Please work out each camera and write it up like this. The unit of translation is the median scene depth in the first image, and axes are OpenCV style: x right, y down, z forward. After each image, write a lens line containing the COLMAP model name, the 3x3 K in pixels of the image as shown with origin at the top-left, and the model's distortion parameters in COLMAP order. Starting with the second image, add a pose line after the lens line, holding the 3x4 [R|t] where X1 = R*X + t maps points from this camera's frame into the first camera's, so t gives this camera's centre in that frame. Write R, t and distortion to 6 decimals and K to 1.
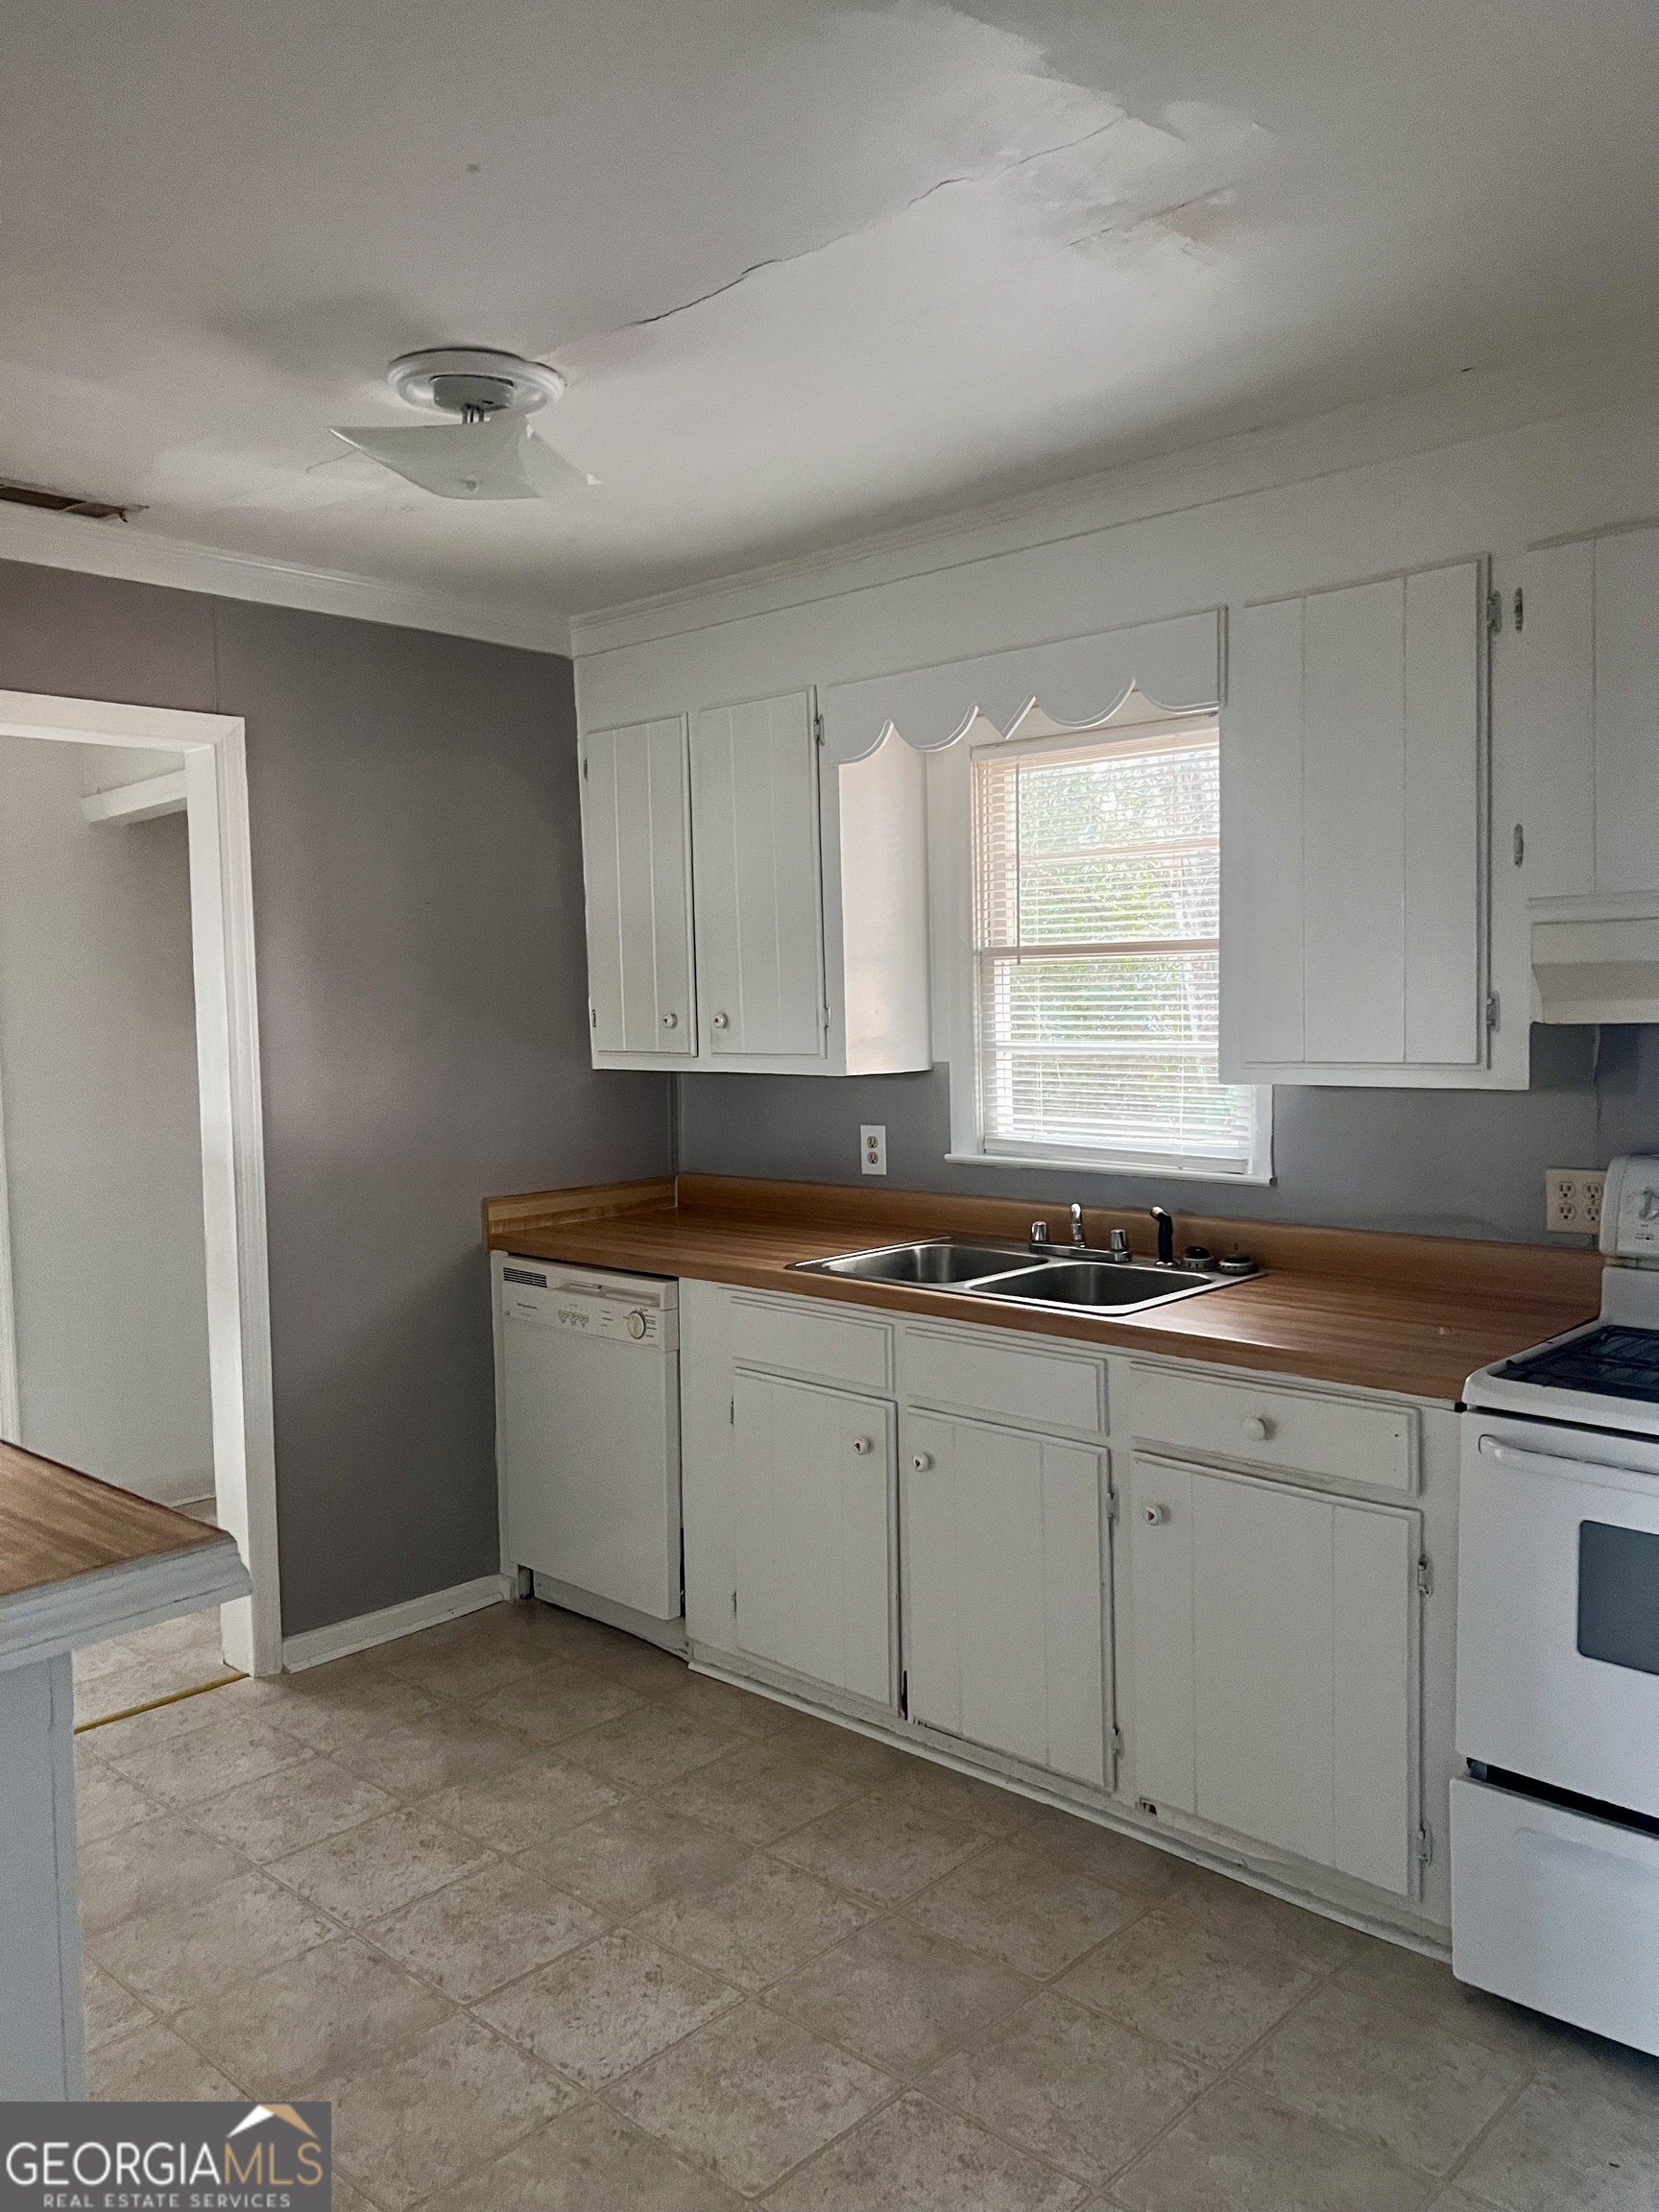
lens RADIAL K [[1668.7, 0, 826.0], [0, 1668.7, 1114.5], [0, 0, 1]] dist [0.045339, -0.053956]
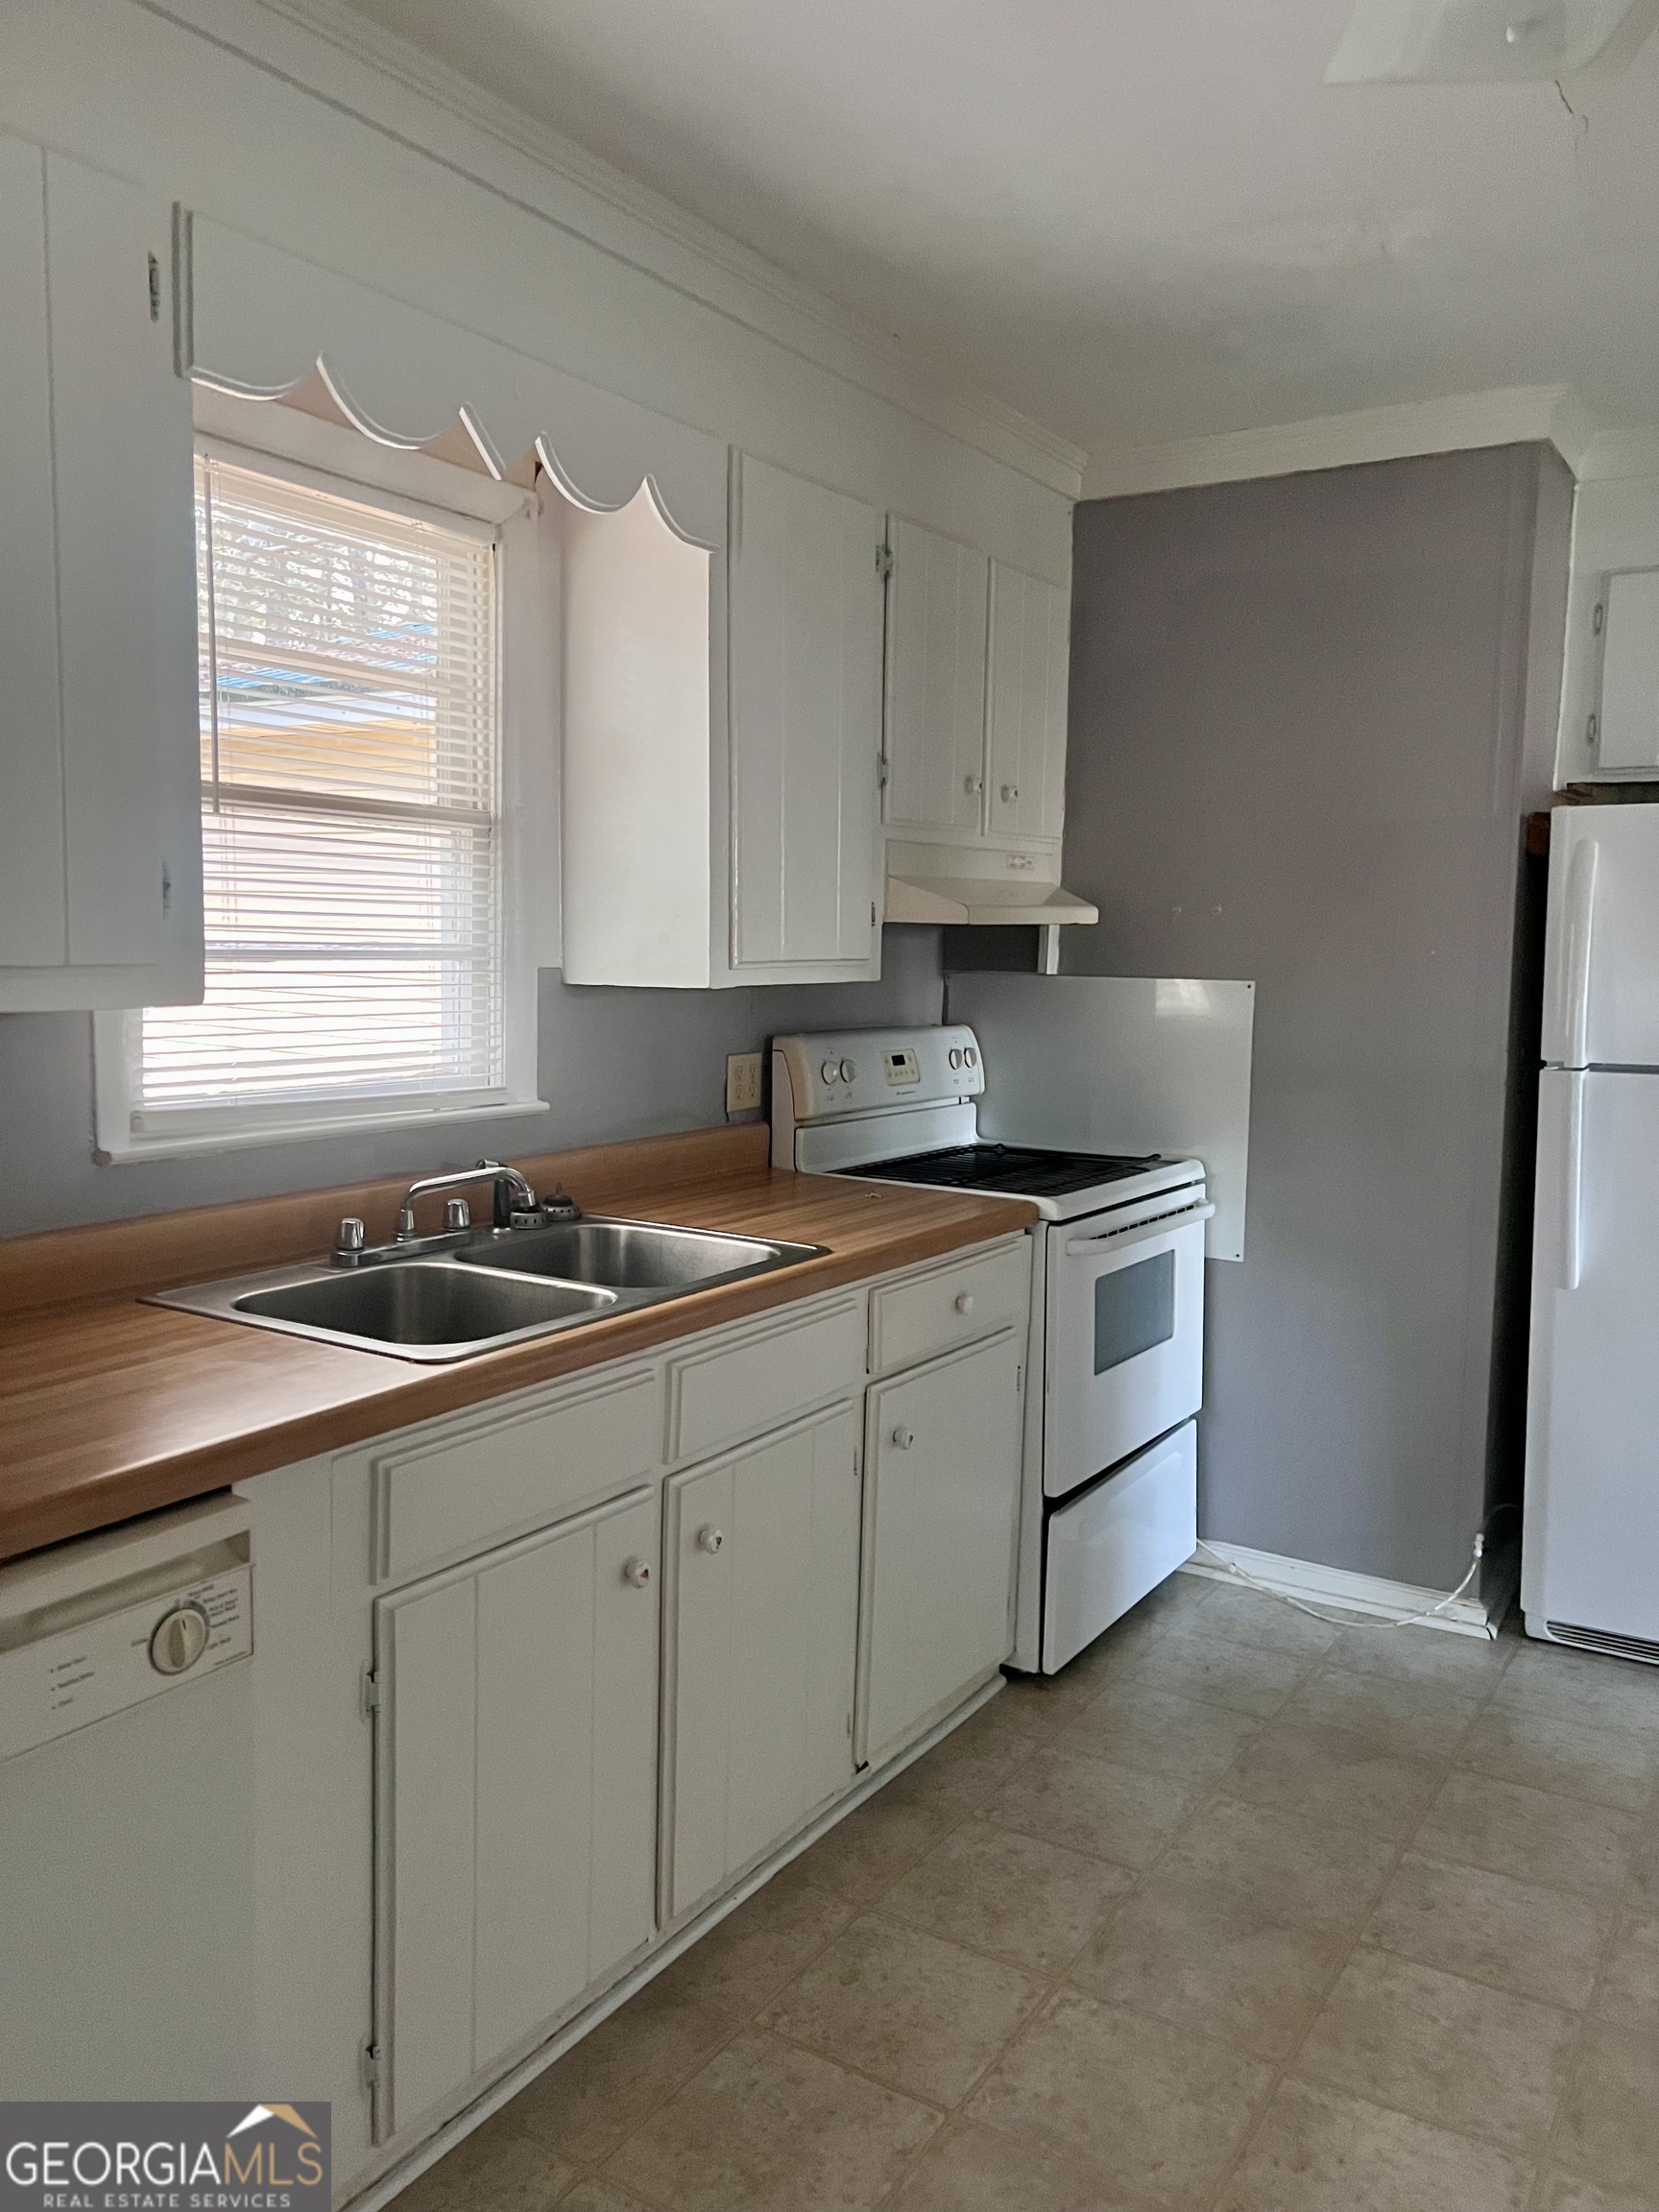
lens RADIAL K [[1668.7, 0, 822.9], [0, 1668.7, 1092.0], [0, 0, 1]] dist [0.045339, -0.053956]
pose [[-0.188323, -0.075387, 0.979210, -0.675153], [0.058284, 0.994434, 0.087769, -0.038486], [-0.980376, 0.073602, -0.182881, 1.156468]]
